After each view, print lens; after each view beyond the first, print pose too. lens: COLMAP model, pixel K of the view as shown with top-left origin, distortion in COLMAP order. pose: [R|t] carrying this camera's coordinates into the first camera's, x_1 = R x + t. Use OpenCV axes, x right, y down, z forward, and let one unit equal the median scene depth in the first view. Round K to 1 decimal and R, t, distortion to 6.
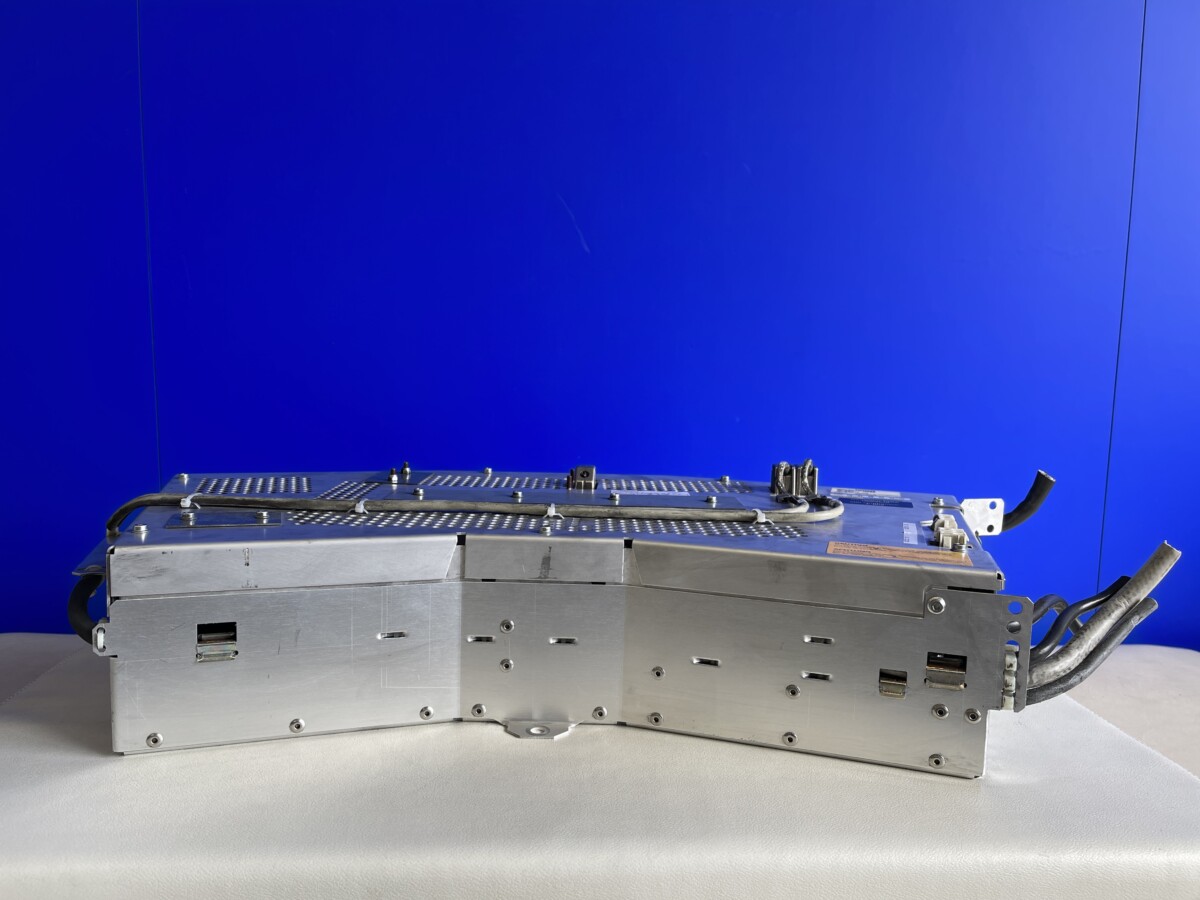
lens RADIAL K [[916.0, 0, 600.0], [0, 916.0, 450.0], [0, 0, 1]] dist [0.037752, -0.001623]
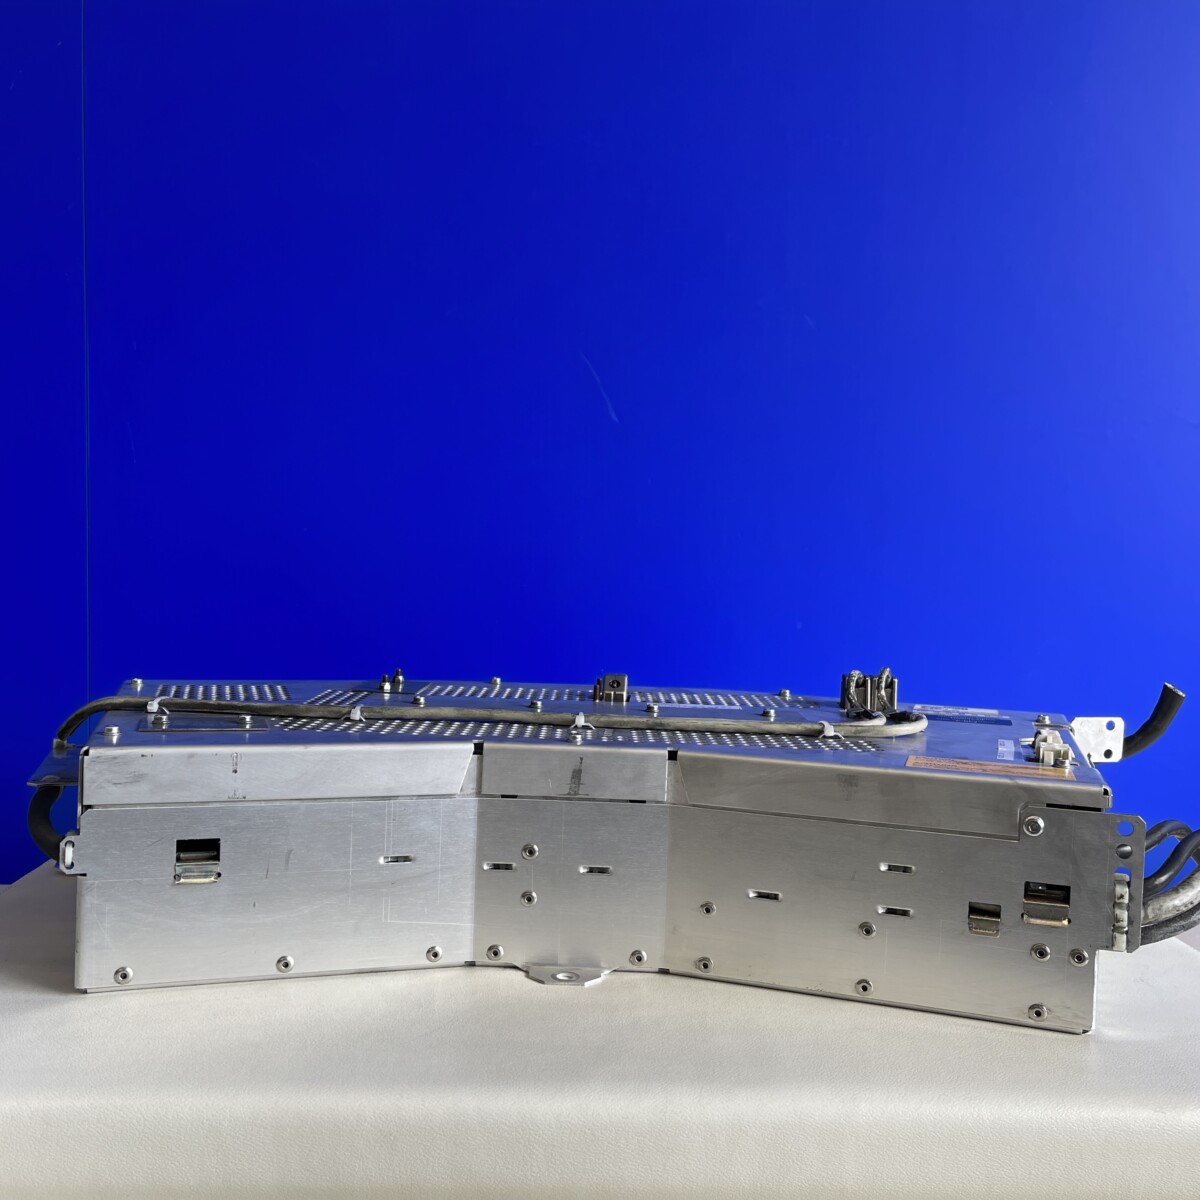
lens RADIAL K [[1212.3, 0, 600.0], [0, 1212.3, 600.0], [0, 0, 1]] dist [0.039887, 0.005474]
pose [[0.999894, 0.007376, -0.012529, -0.024131], [-0.008212, 0.997651, -0.068009, 0.035633], [0.011998, 0.068105, 0.997606, -0.140489]]
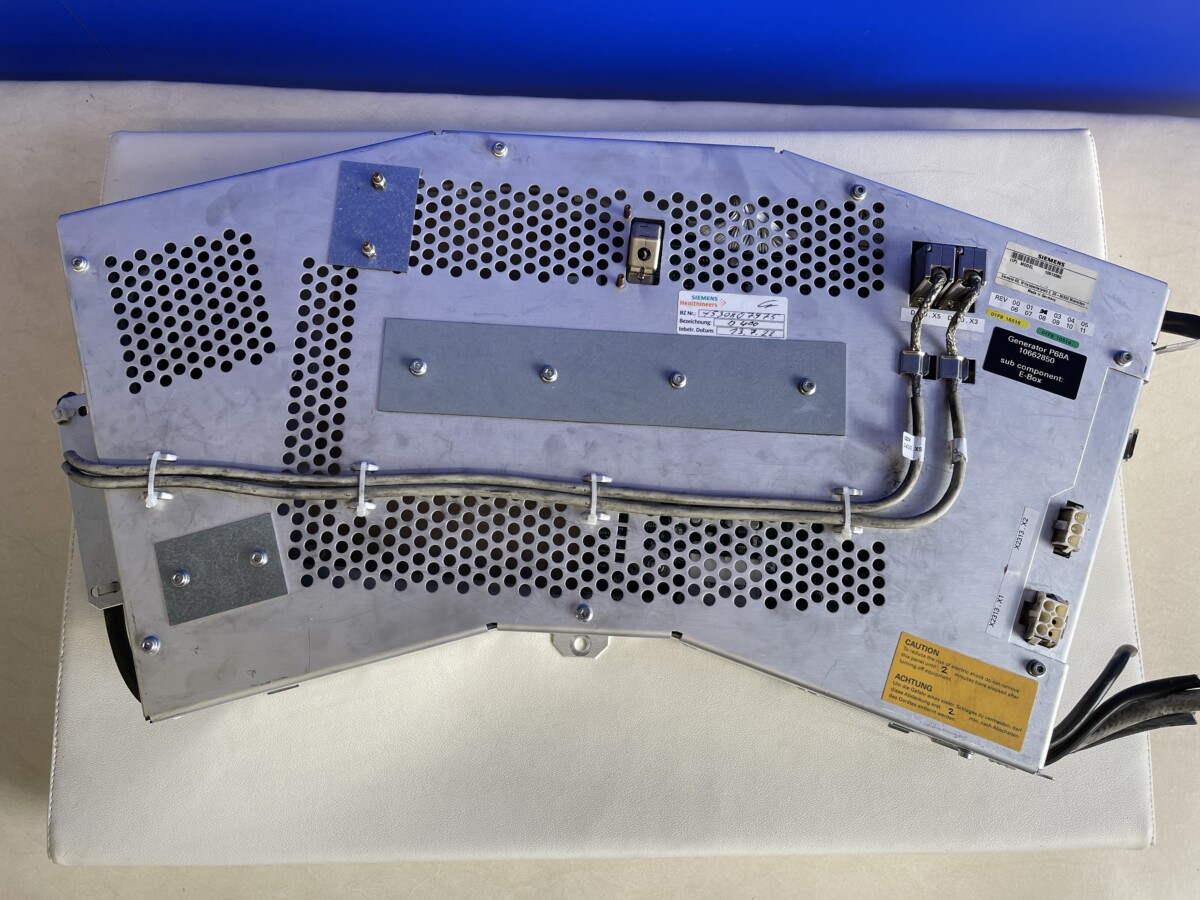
lens RADIAL K [[916.0, 0, 600.0], [0, 916.0, 450.0], [0, 0, 1]] dist [0.037752, -0.001623]
pose [[0.998070, 0.060259, -0.014990, -0.041707], [-0.001873, 0.270509, 0.962716, -0.831073], [0.062067, -0.960830, 0.270100, 0.932860]]
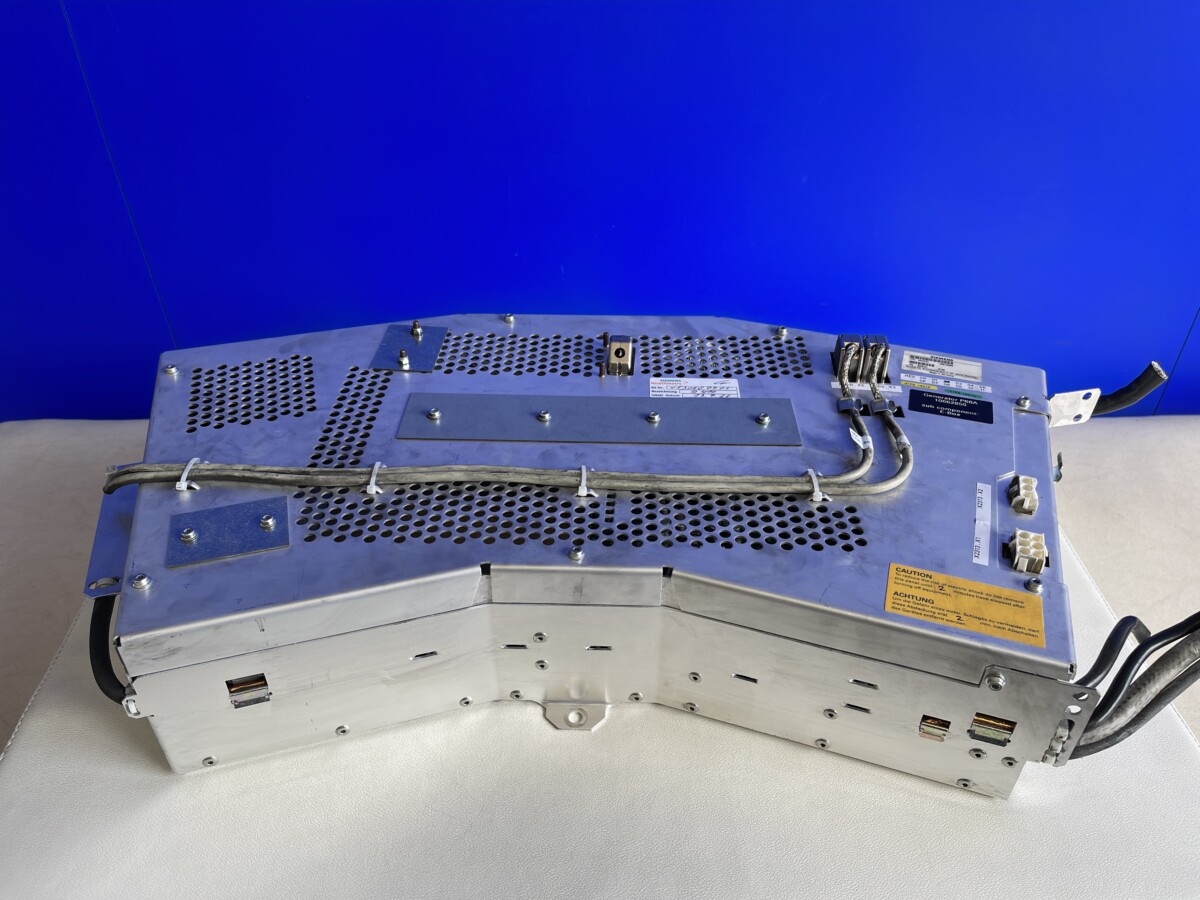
lens RADIAL K [[920.9, 0, 603.9], [0, 920.9, 473.7], [0, 0, 1]] dist [0.044869, -0.009372]
pose [[0.999339, 0.002479, -0.036275, 0.000642], [0.016540, 0.857476, 0.514257, -0.460185], [0.032379, -0.514517, 0.856868, 0.259196]]
